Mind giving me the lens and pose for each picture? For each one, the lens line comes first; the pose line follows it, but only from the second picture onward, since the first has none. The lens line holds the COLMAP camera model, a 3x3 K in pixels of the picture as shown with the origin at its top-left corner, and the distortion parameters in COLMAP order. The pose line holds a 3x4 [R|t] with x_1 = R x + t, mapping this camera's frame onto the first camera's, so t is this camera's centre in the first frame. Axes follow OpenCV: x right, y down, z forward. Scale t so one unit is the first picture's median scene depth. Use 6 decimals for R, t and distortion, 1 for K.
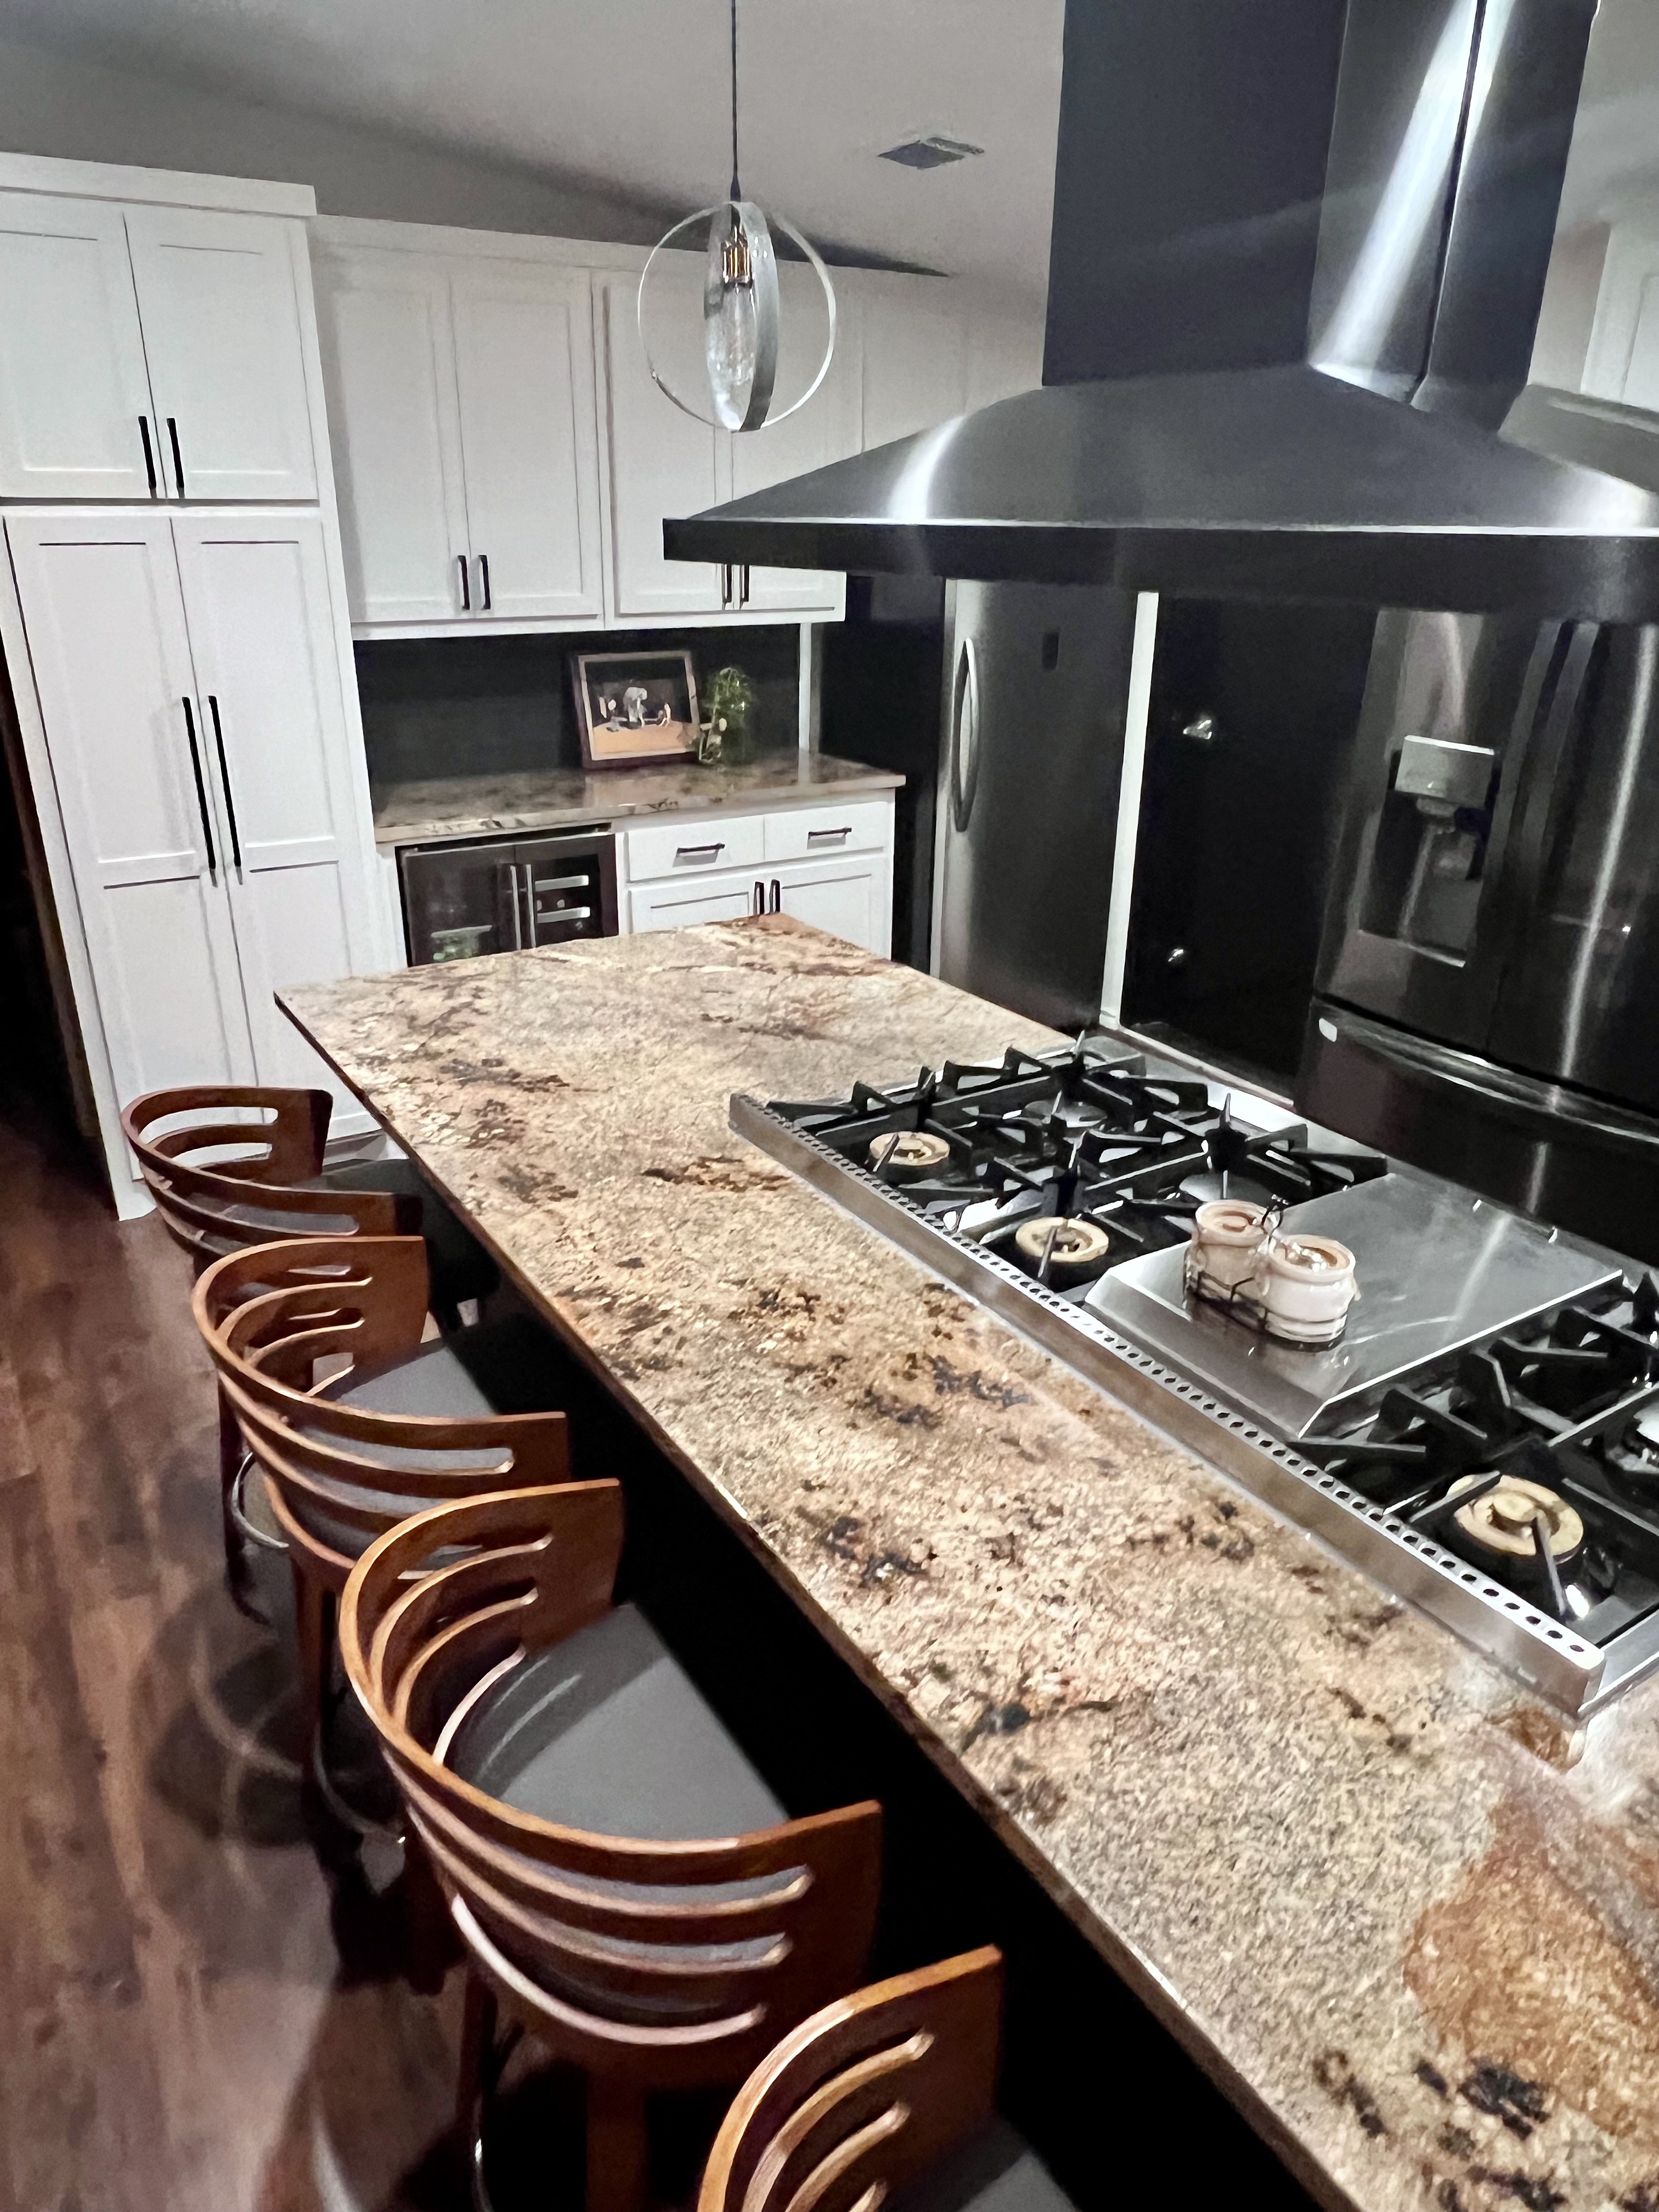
lens RADIAL K [[1476.3, 0, 818.7], [0, 1476.3, 1104.1], [0, 0, 1]] dist [-0.002029, 0.001419]
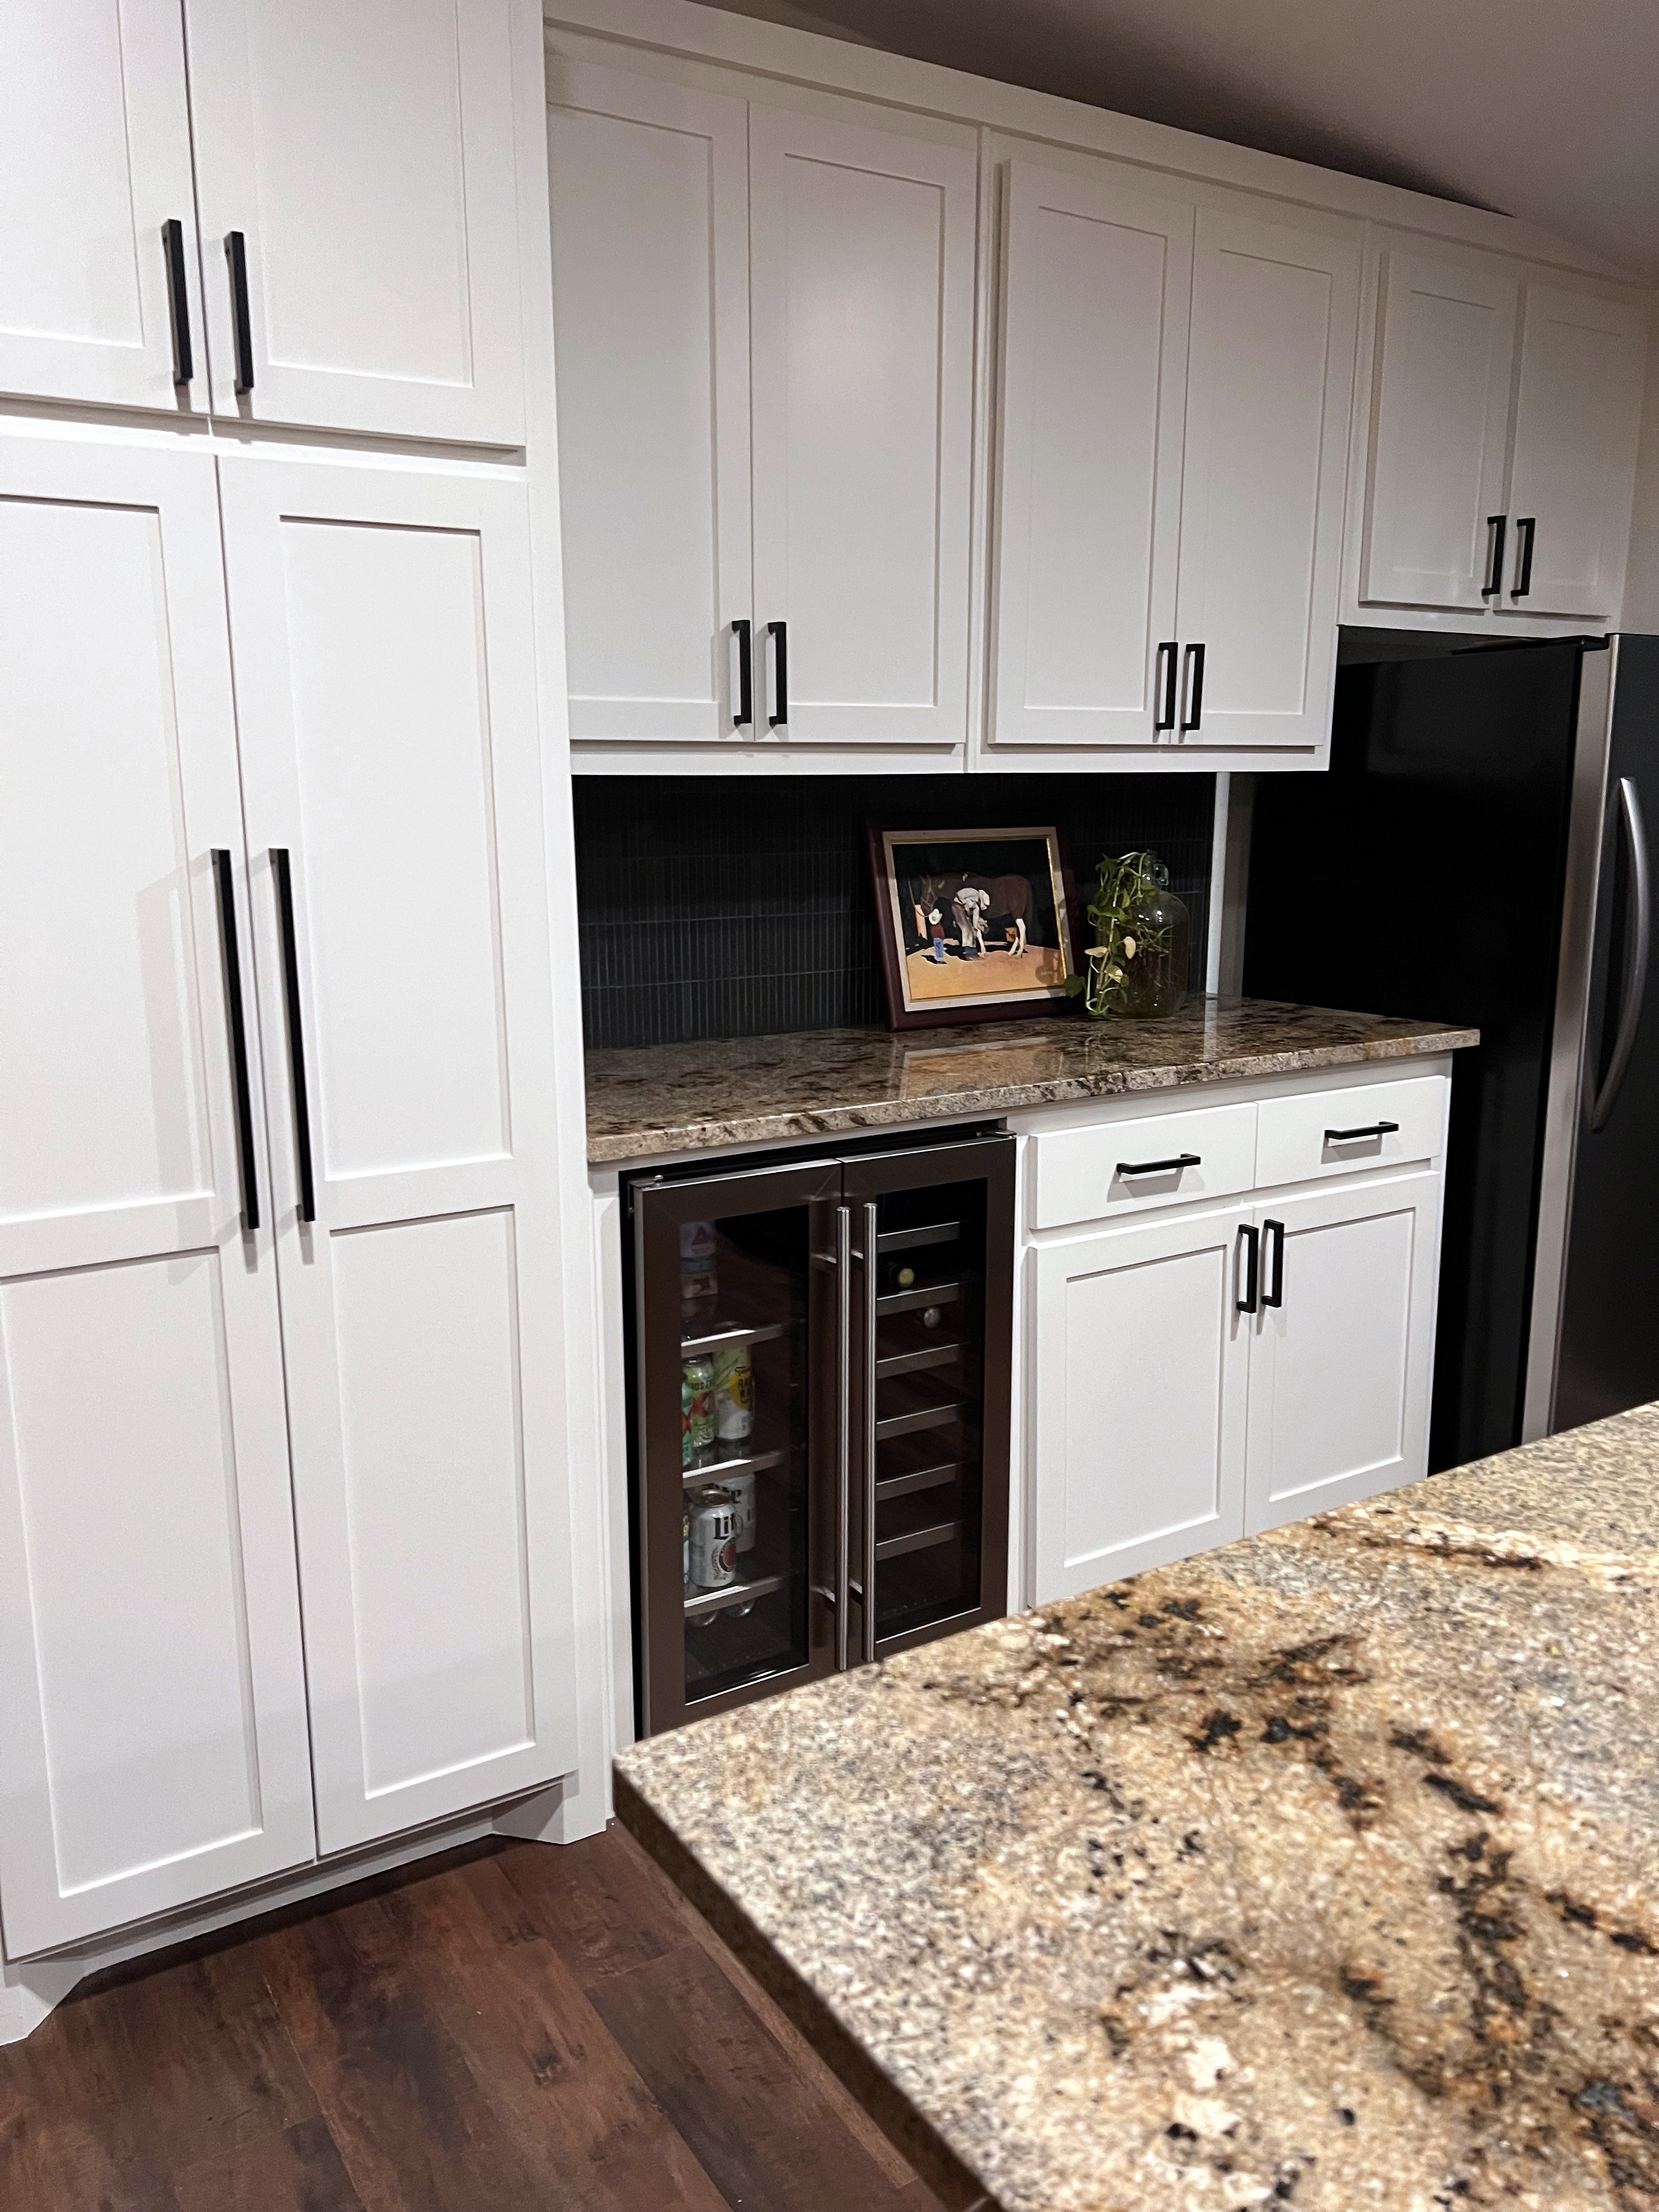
lens RADIAL K [[1653.2, 0, 793.2], [0, 1653.2, 1115.7], [0, 0, 1]] dist [0.057594, -0.061520]
pose [[0.999779, -0.016425, -0.013146, -0.201948], [0.013562, 0.980881, -0.194135, -0.078579], [0.016083, 0.193914, 0.980887, 0.420612]]
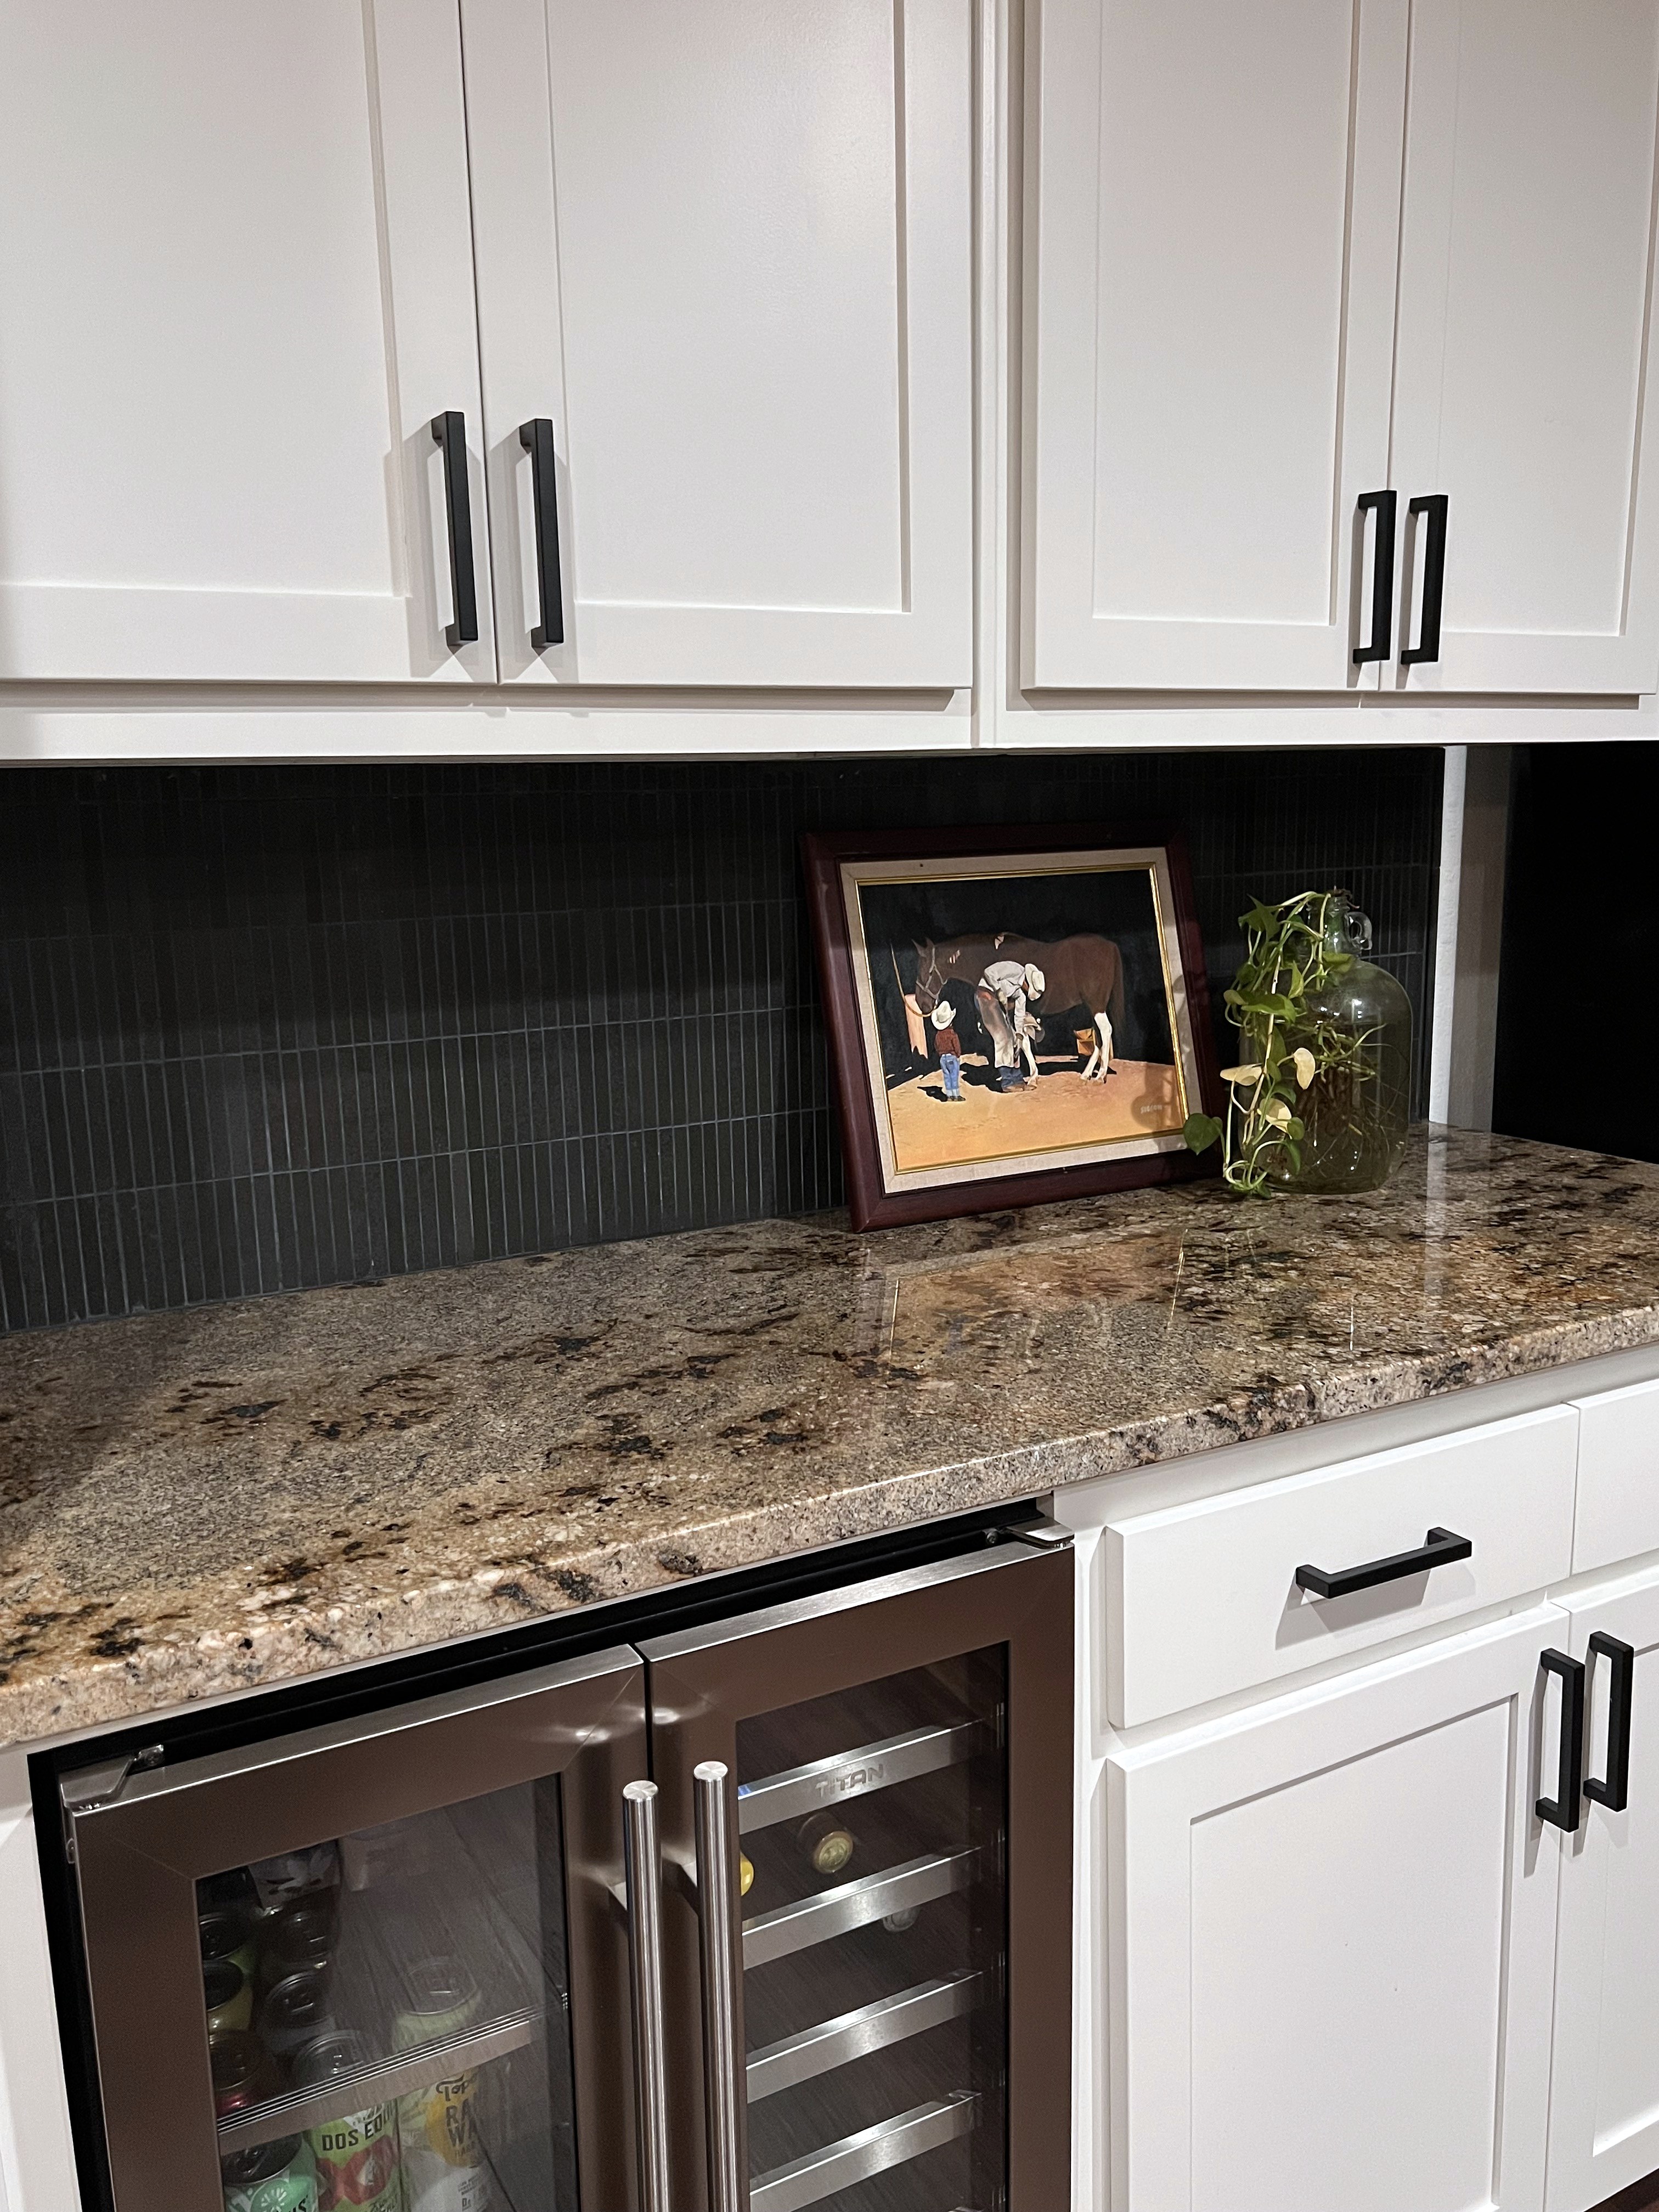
lens RADIAL K [[1742.1, 0, 821.8], [0, 1742.1, 1104.0], [0, 0, 1]] dist [0.053754, -0.128906]
pose [[0.997736, -0.023675, -0.062955, -0.153863], [0.009625, 0.976627, -0.214726, -0.187595], [0.066567, 0.213634, 0.974643, 0.695684]]
